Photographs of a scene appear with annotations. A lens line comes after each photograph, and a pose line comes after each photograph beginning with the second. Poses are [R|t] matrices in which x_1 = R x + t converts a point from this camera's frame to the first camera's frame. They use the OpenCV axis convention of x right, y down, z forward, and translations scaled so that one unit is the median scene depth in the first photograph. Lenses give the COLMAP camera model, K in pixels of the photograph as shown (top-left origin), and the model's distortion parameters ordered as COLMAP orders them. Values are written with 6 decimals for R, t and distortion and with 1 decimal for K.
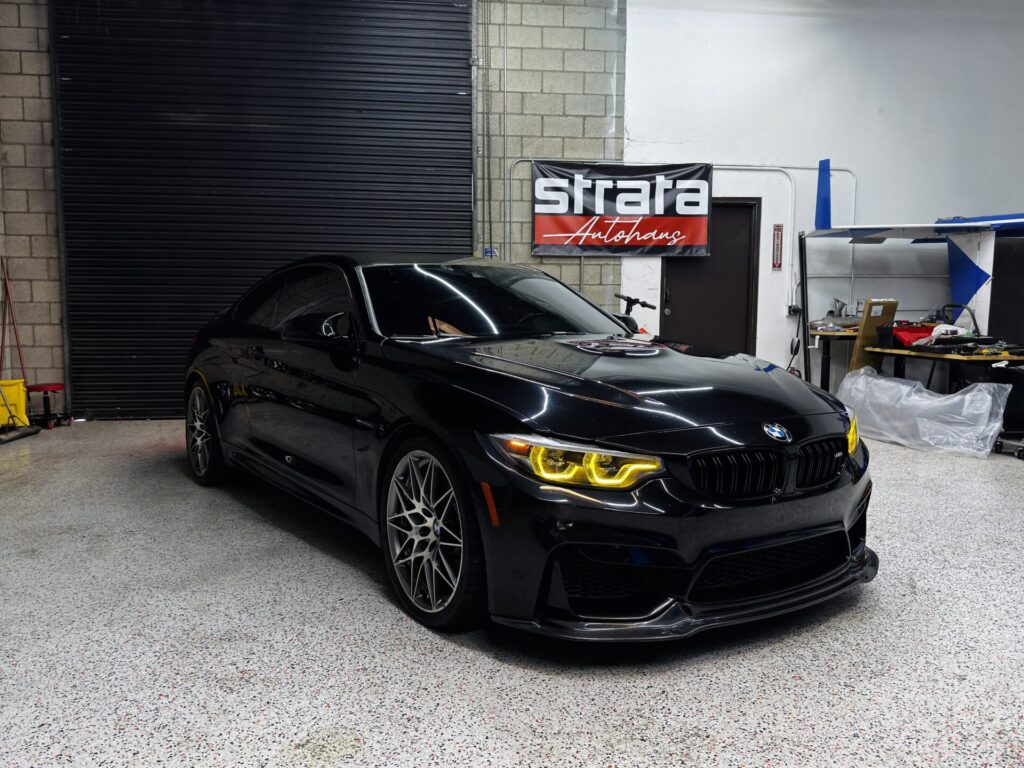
lens RADIAL K [[839.3, 0, 502.8], [0, 839.3, 381.7], [0, 0, 1]] dist [0.178662, -0.342016]
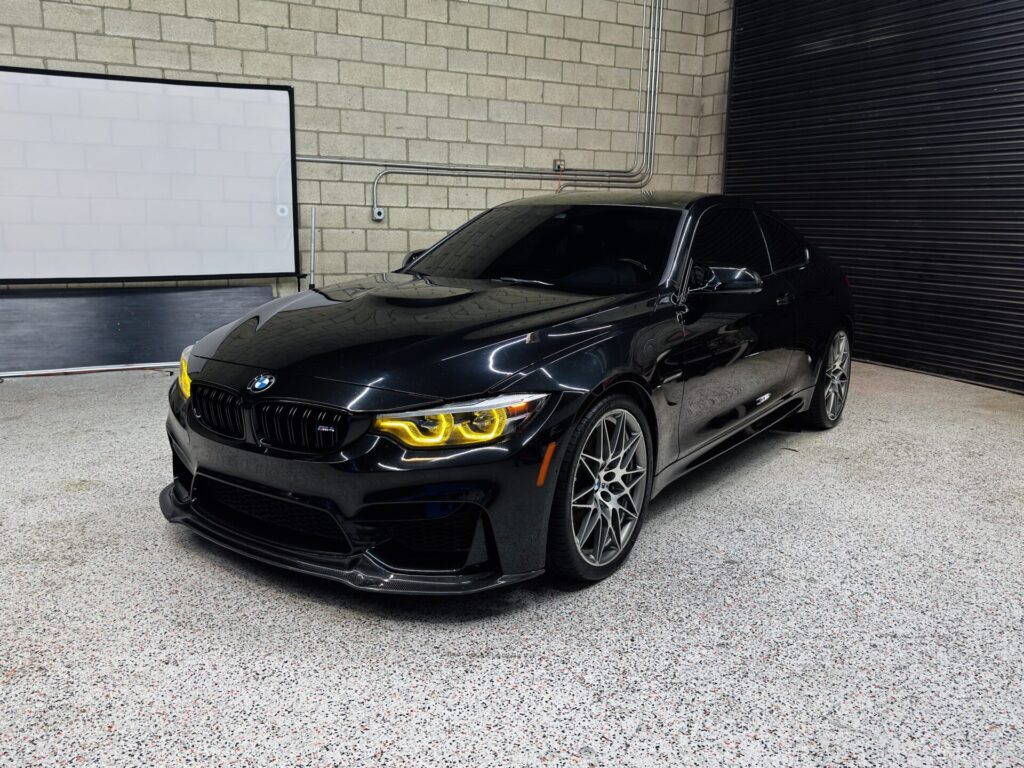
lens RADIAL K [[839.3, 0, 502.8], [0, 839.3, 381.7], [0, 0, 1]] dist [0.178662, -0.342016]
pose [[0.341262, 0.180371, -0.922500, 0.453789], [-0.099231, 0.982845, 0.155461, -0.042404], [0.934716, 0.038488, 0.353307, 0.308890]]
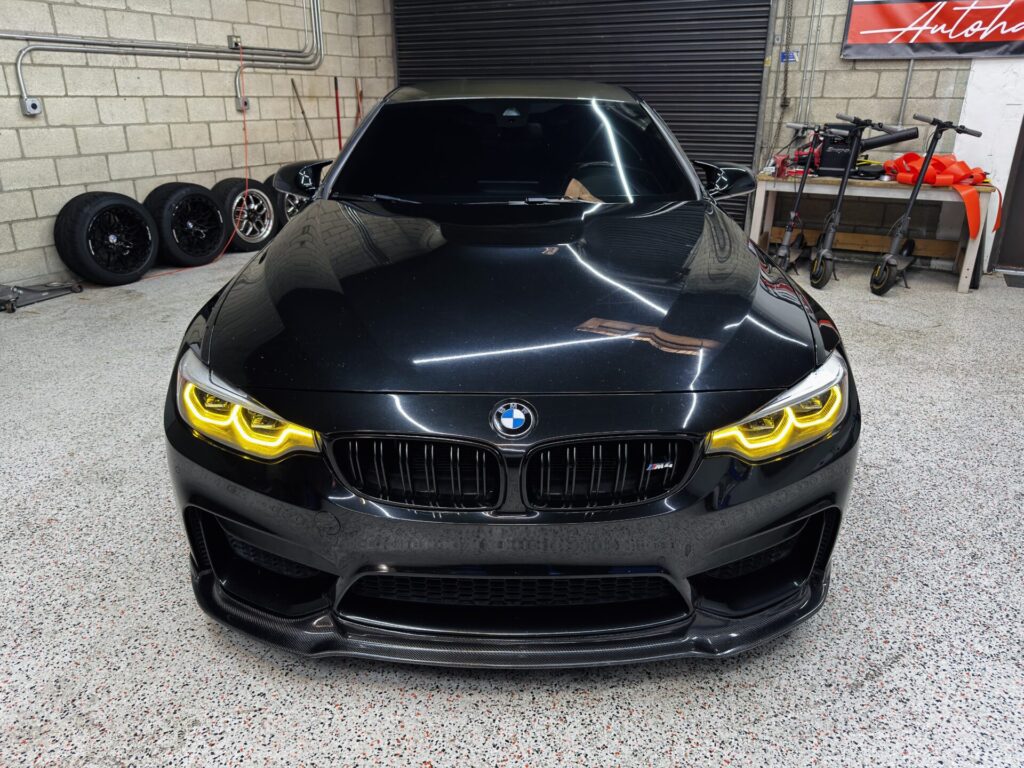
lens RADIAL K [[734.0, 0, 511.7], [0, 734.0, 377.6], [0, 0, 1]] dist [-0.003220, -0.005007]
pose [[0.824864, 0.199218, -0.529067, 0.206173], [-0.048651, 0.957396, 0.284652, -0.042419], [0.563234, -0.209059, 0.799413, 0.196705]]
